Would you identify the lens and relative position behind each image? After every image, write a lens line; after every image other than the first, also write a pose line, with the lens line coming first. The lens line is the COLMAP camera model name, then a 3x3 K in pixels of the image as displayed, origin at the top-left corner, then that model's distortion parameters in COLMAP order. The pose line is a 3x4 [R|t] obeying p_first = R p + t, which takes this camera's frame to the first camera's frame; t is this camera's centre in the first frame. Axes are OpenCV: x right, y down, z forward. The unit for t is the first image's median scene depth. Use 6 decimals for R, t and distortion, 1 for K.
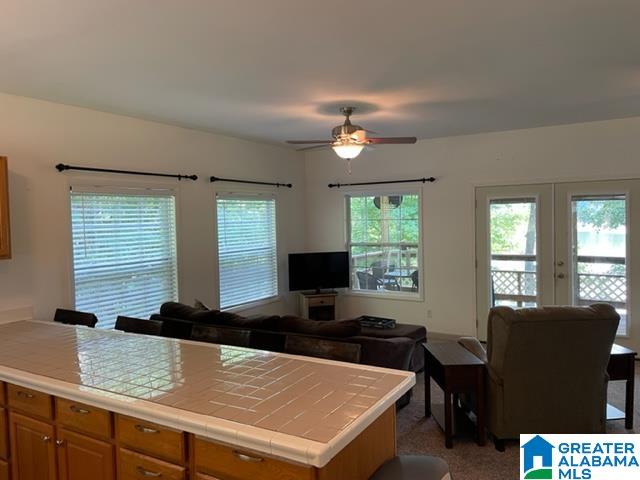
lens RADIAL K [[480.6, 0, 328.3], [0, 480.6, 240.5], [0, 0, 1]] dist [0.088374, -0.105491]
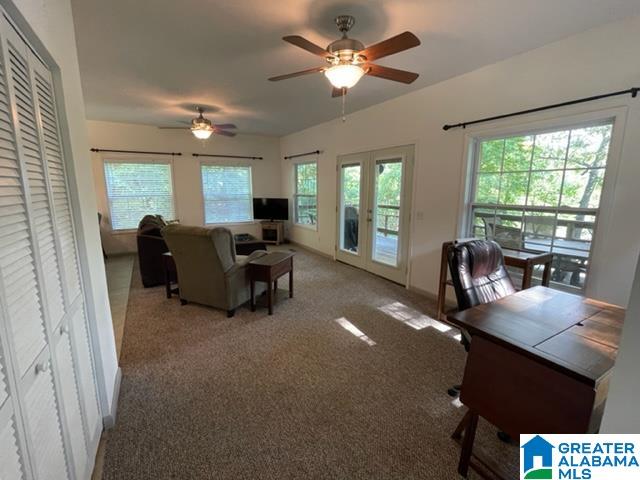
lens RADIAL K [[282.1, 0, 321.0], [0, 282.1, 241.2], [0, 0, 1]] dist [0.001290, -0.000014]
pose [[0.883013, 0.110153, -0.456239, 0.800099], [-0.041435, 0.986569, 0.158001, 0.012434], [0.467516, -0.120613, 0.875718, 0.236493]]
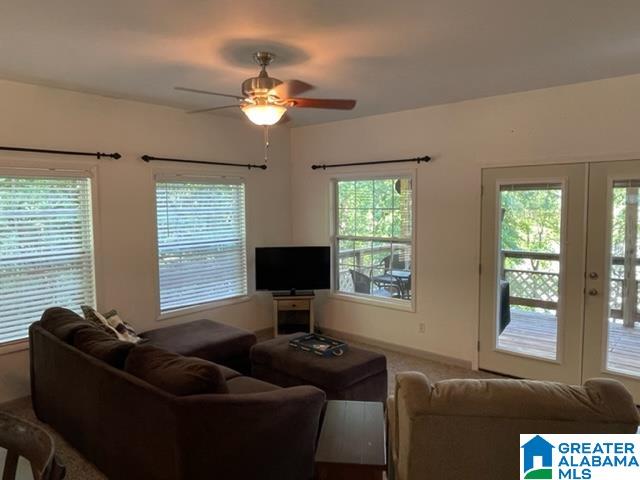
lens RADIAL K [[447.4, 0, 318.7], [0, 447.4, 237.9], [0, 0, 1]] dist [-0.005399, -0.001123]
pose [[0.982505, 0.026658, -0.184320, 0.218132], [-0.021268, 0.999288, 0.031159, -0.020806], [0.185019, -0.026693, 0.982372, 0.310301]]
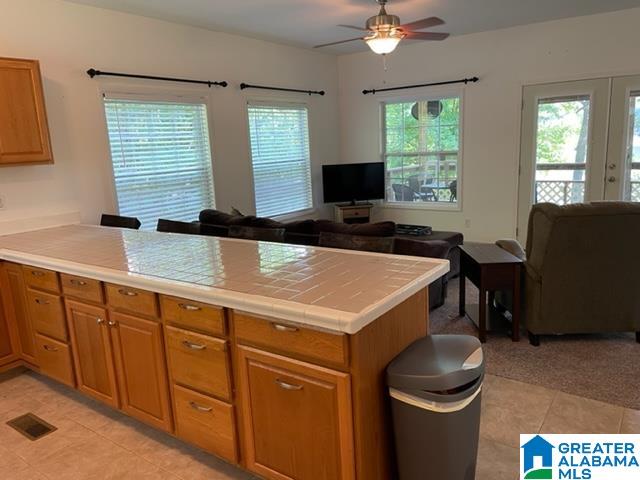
lens RADIAL K [[480.6, 0, 321.9], [0, 480.6, 241.9], [0, 0, 1]] dist [0.088374, -0.105491]
pose [[0.996058, -0.006528, -0.088467, 0.003188], [0.020676, 0.986905, 0.159972, 0.031873], [0.086264, -0.161170, 0.983149, 0.005830]]
